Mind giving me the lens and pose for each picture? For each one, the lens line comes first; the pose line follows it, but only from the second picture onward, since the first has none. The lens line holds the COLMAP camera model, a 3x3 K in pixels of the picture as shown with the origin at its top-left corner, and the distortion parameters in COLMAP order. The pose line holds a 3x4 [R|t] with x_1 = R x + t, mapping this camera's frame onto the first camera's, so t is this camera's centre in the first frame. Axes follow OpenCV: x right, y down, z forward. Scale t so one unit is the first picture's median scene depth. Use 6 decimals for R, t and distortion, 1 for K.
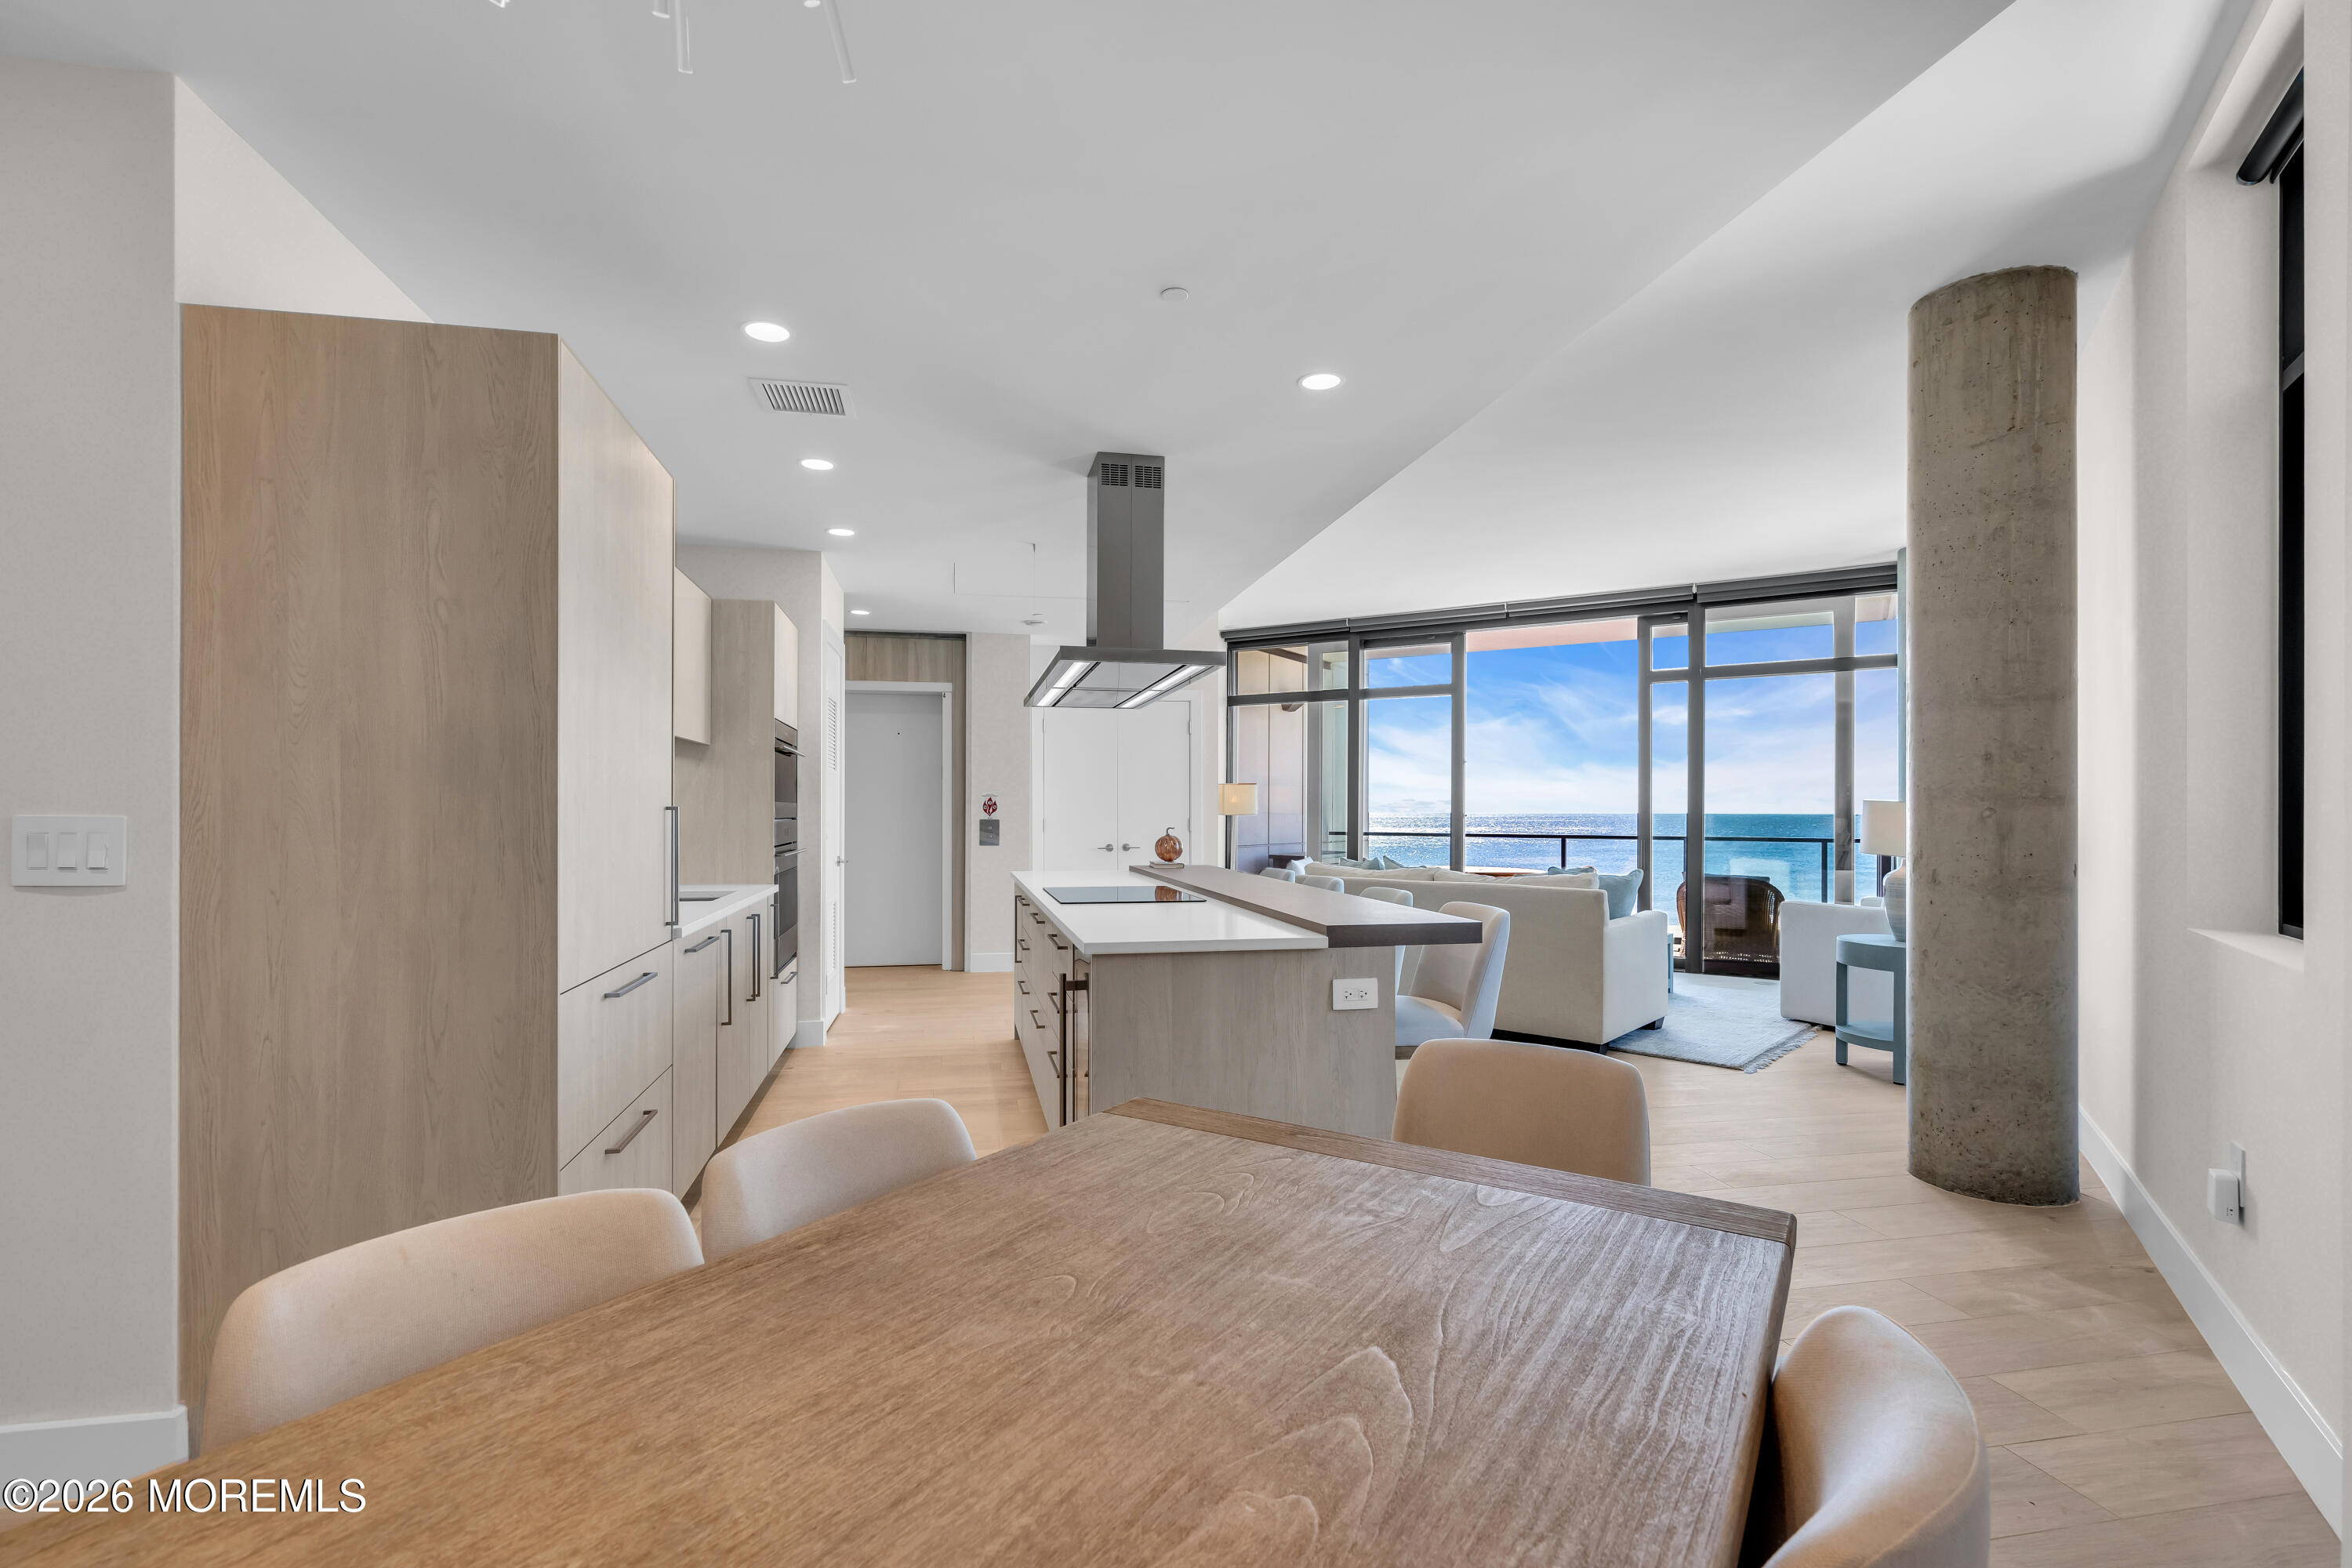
lens RADIAL K [[1074.0, 0, 1160.2], [0, 1074.0, 798.0], [0, 0, 1]] dist [-0.002085, 0.000586]
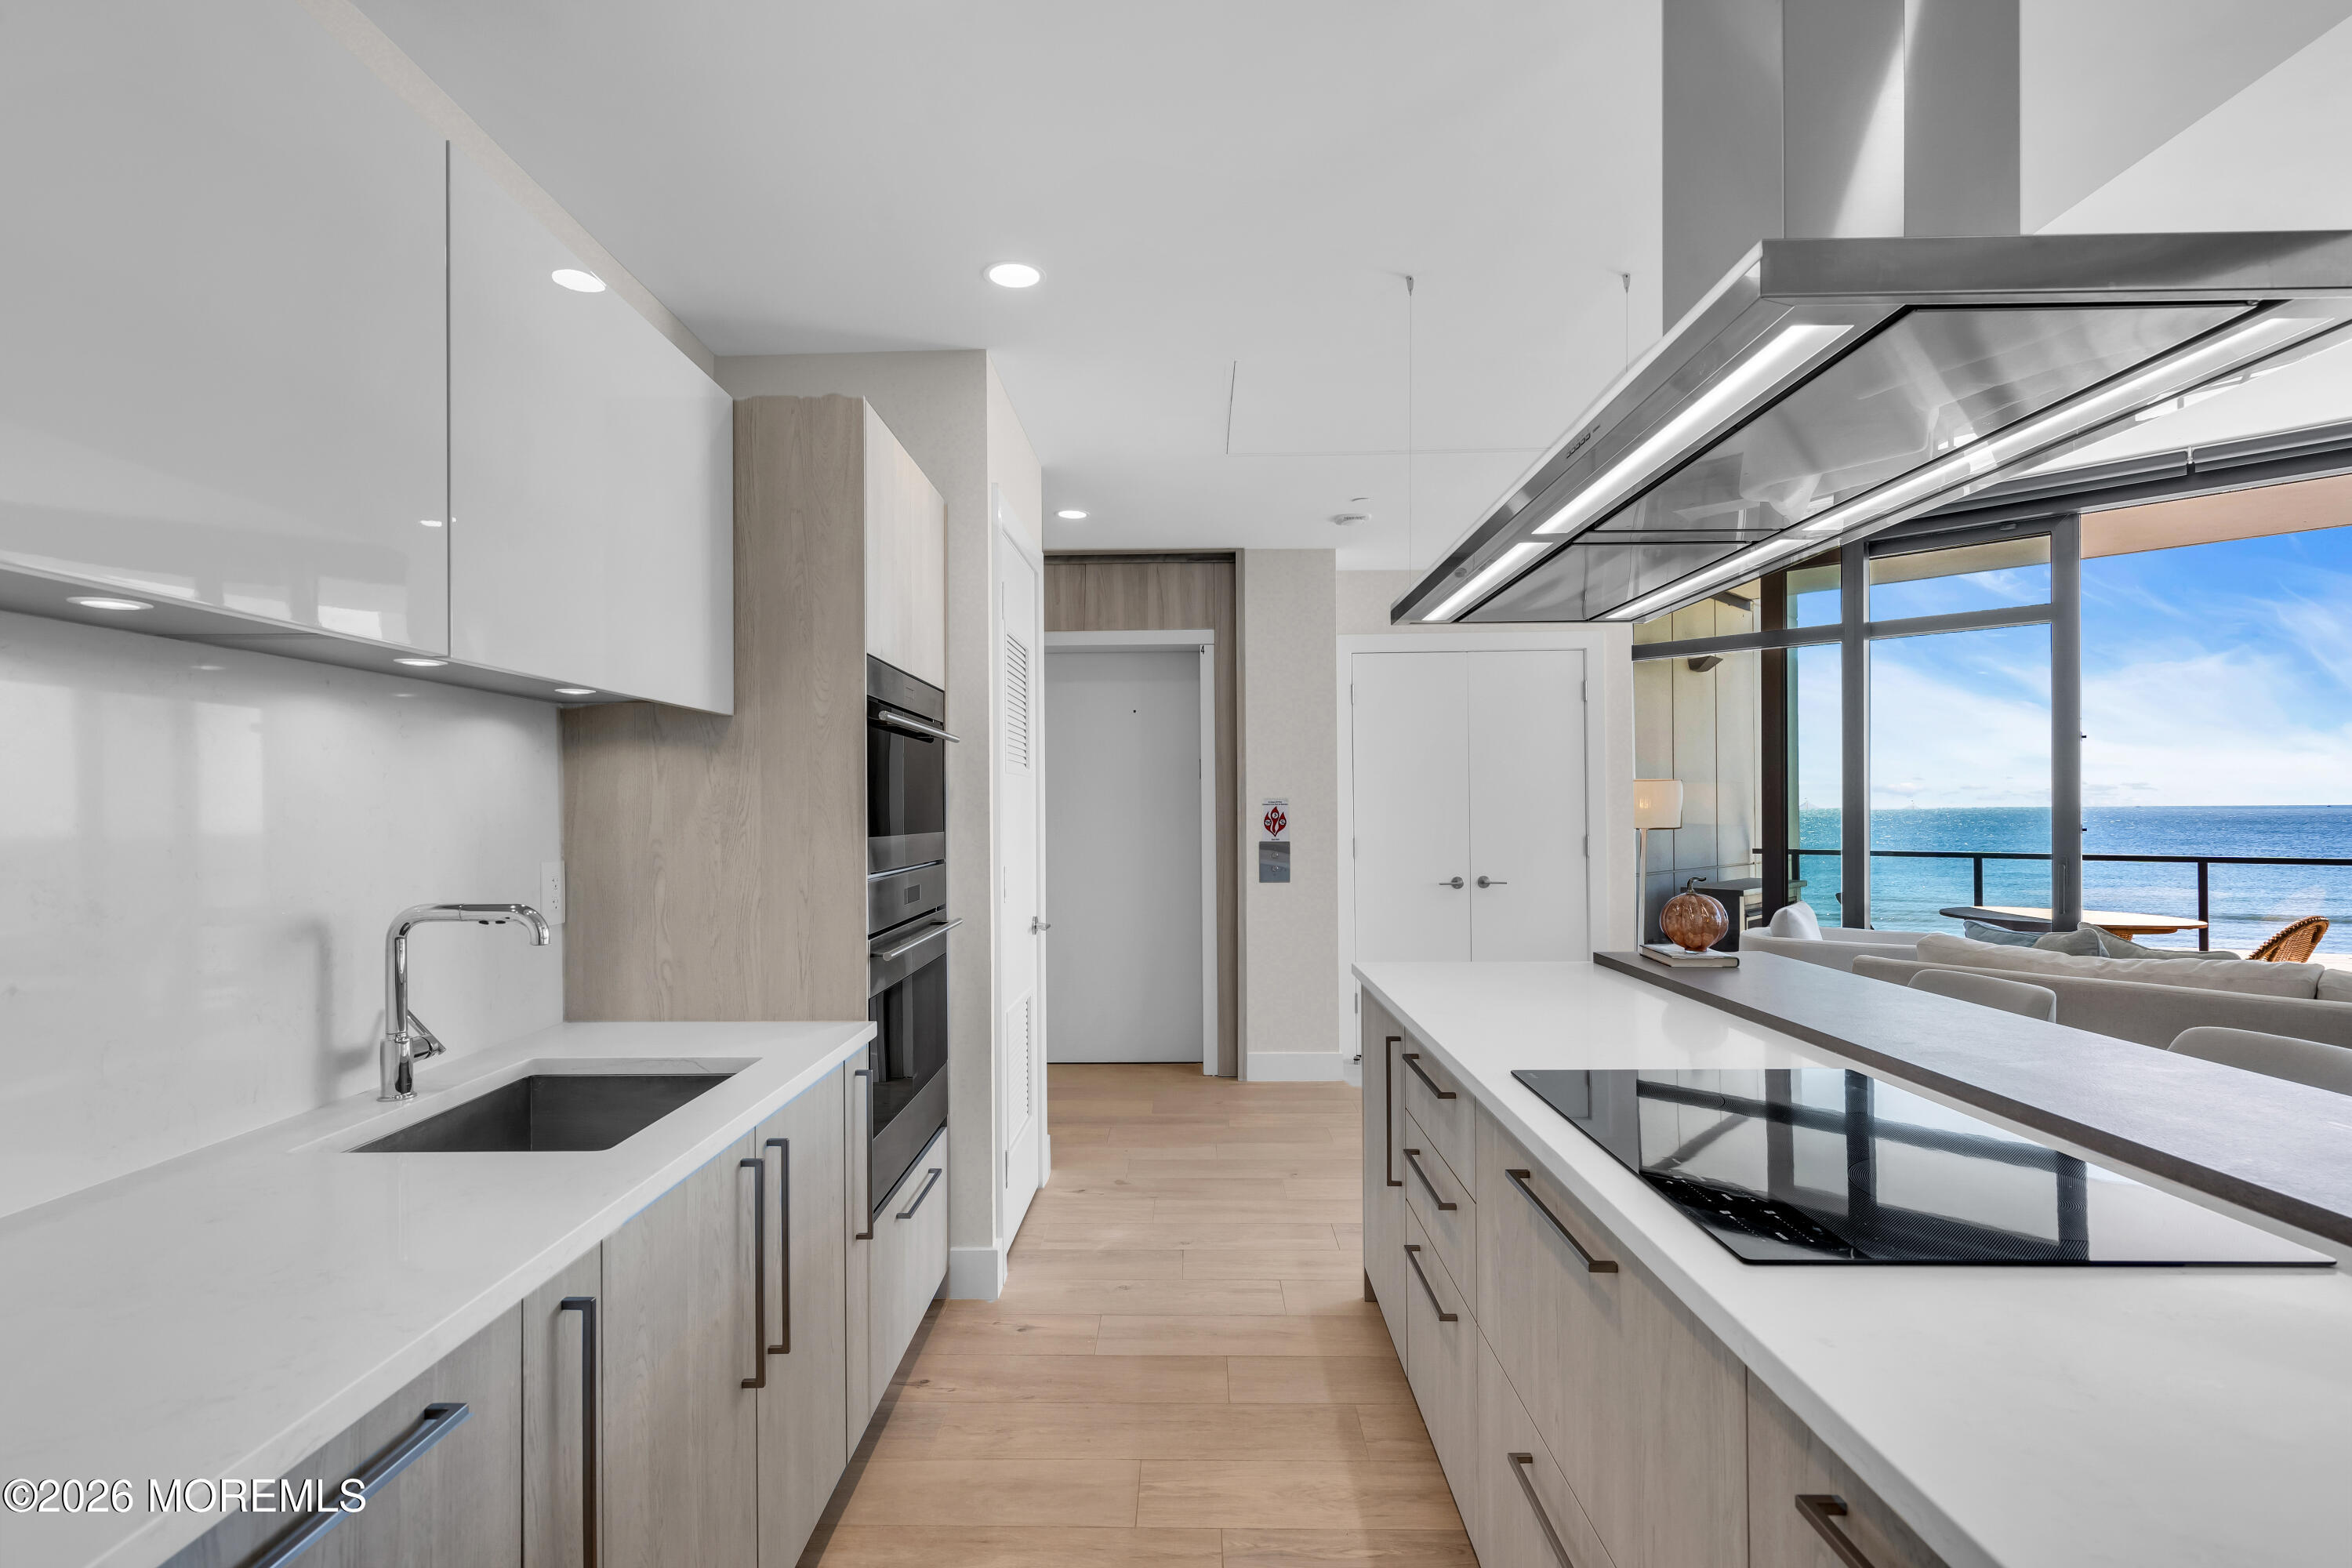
lens RADIAL K [[1074.0, 0, 1160.2], [0, 1074.0, 798.0], [0, 0, 1]] dist [-0.002085, 0.000586]
pose [[0.976585, -0.009128, -0.214936, -0.088462], [0.010068, 0.999944, 0.003280, -0.008638], [0.214894, -0.005367, 0.976623, 0.365176]]
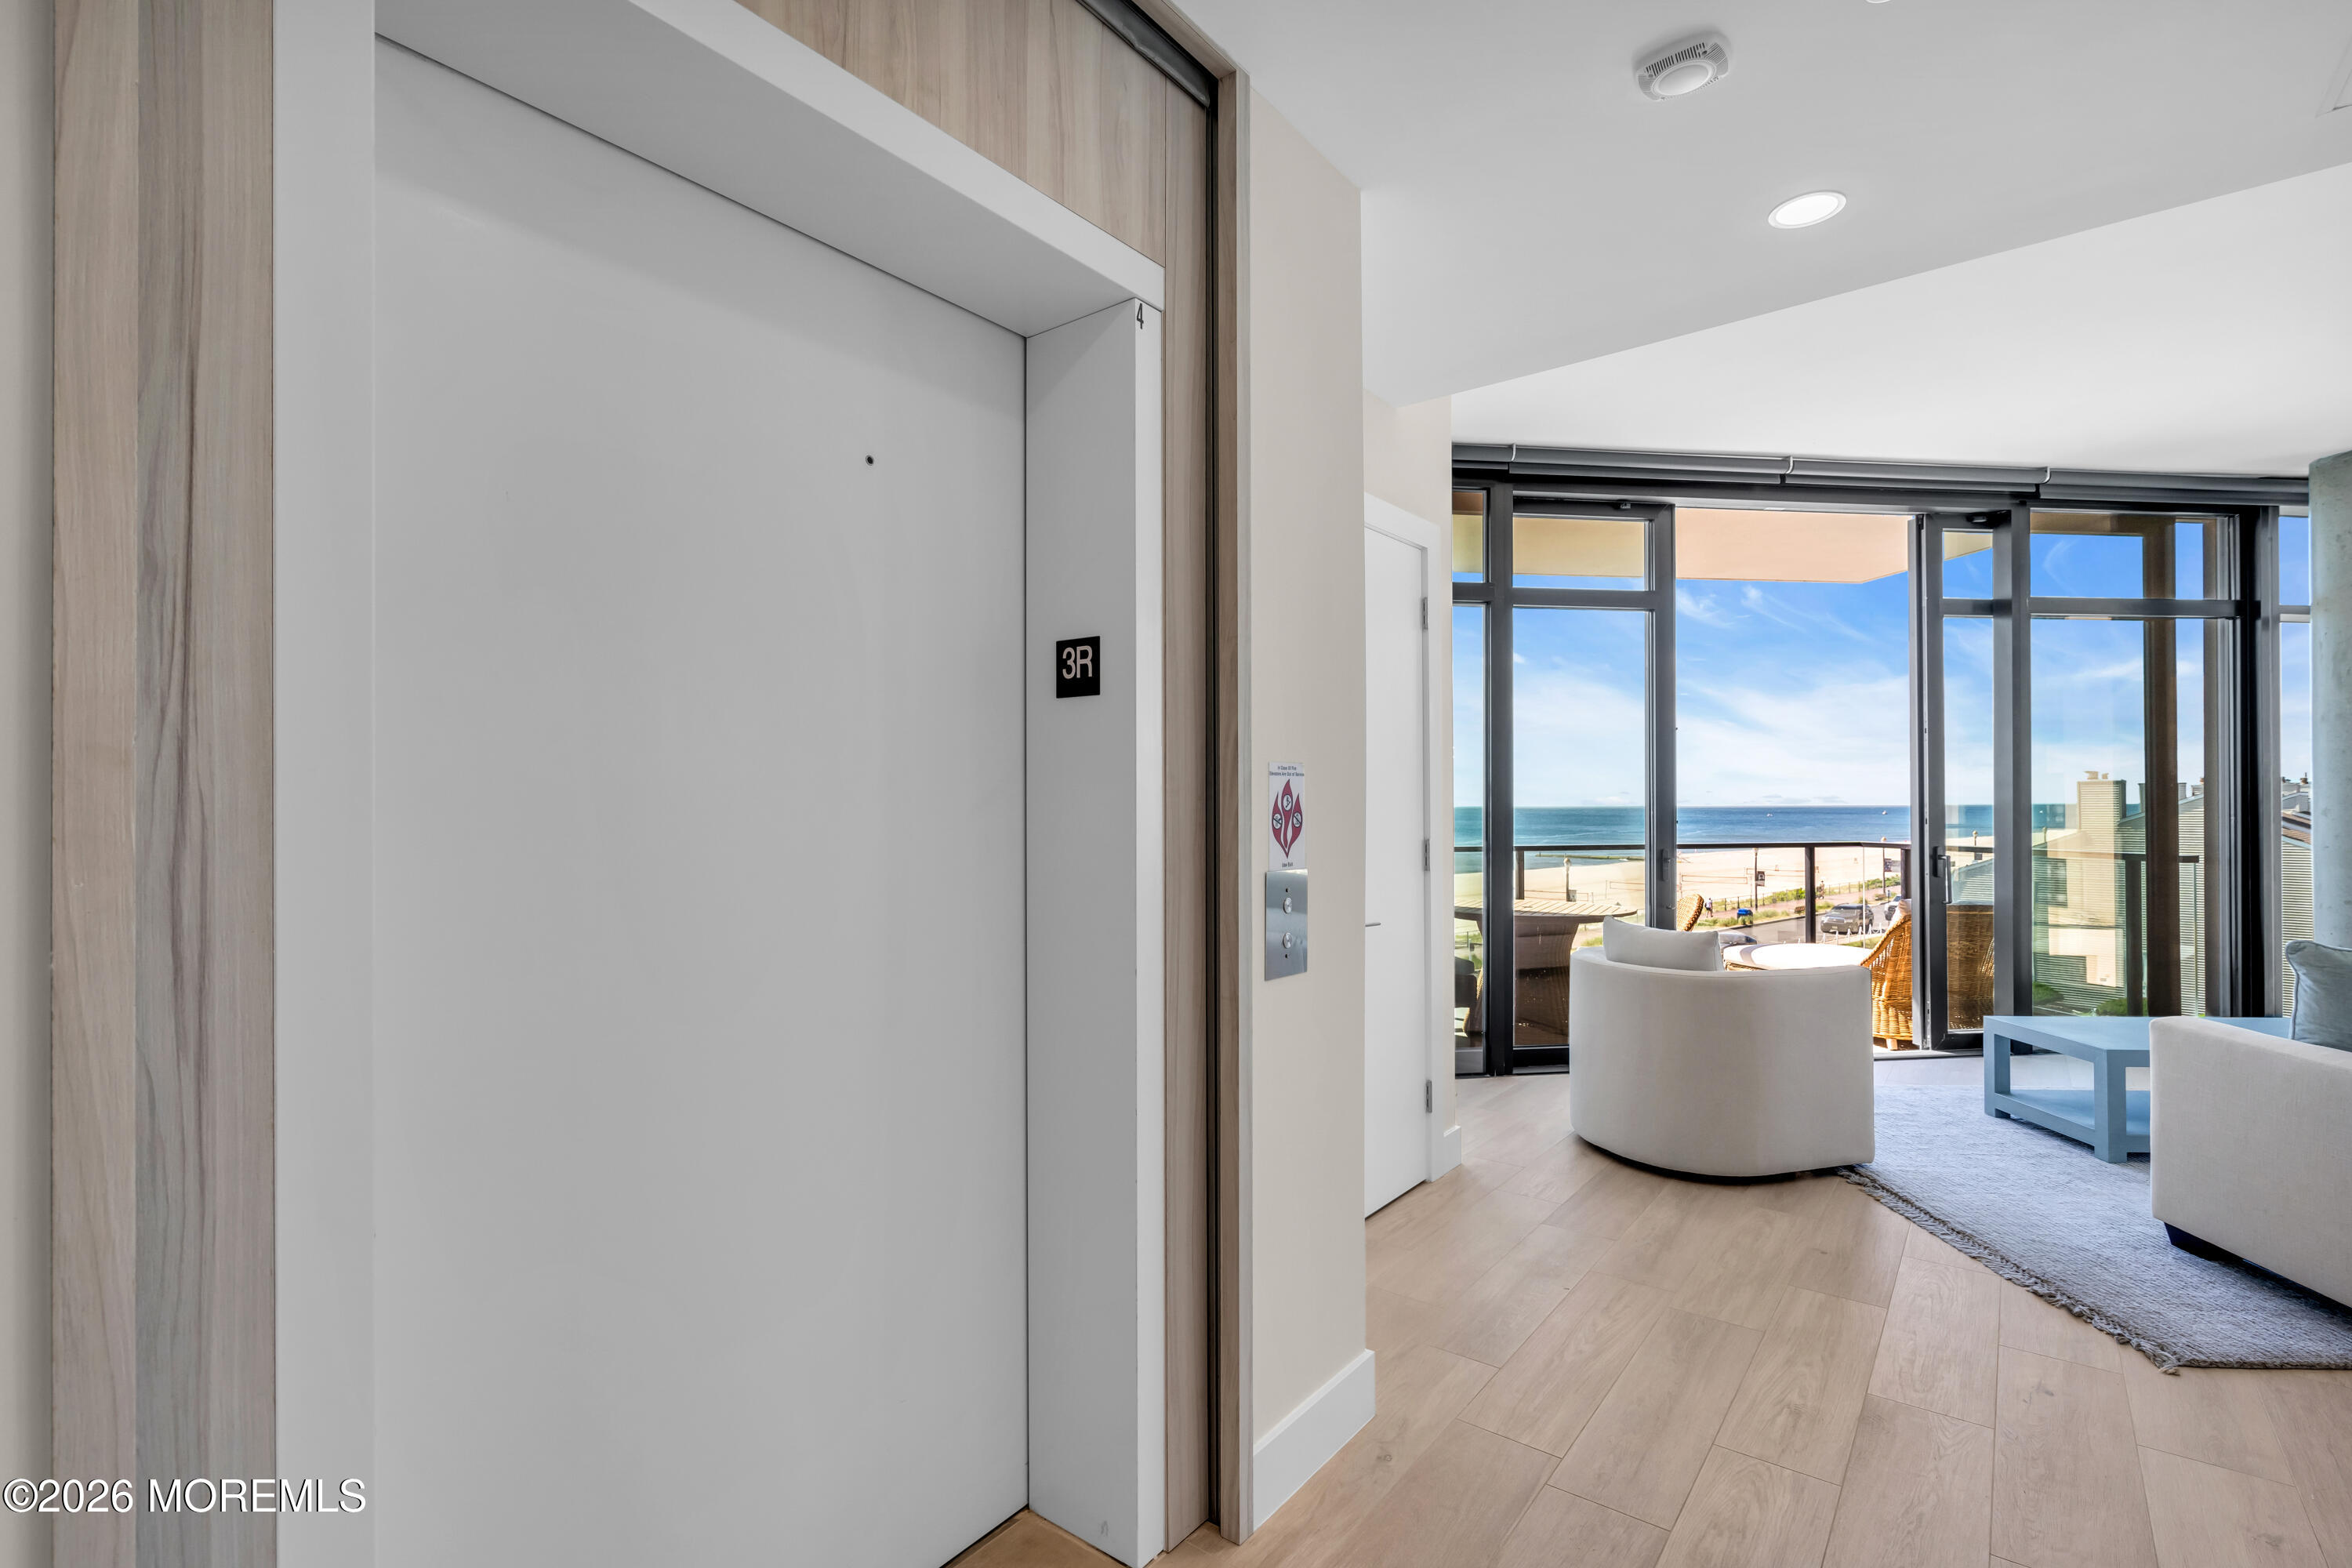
lens RADIAL K [[1074.0, 0, 1160.2], [0, 1074.0, 798.0], [0, 0, 1]] dist [-0.002085, 0.000586]
pose [[0.750809, 0.000160, 0.660519, -0.345255], [-0.006788, 0.999949, 0.007475, 0.001637], [-0.660484, -0.010096, 0.750772, 0.834841]]
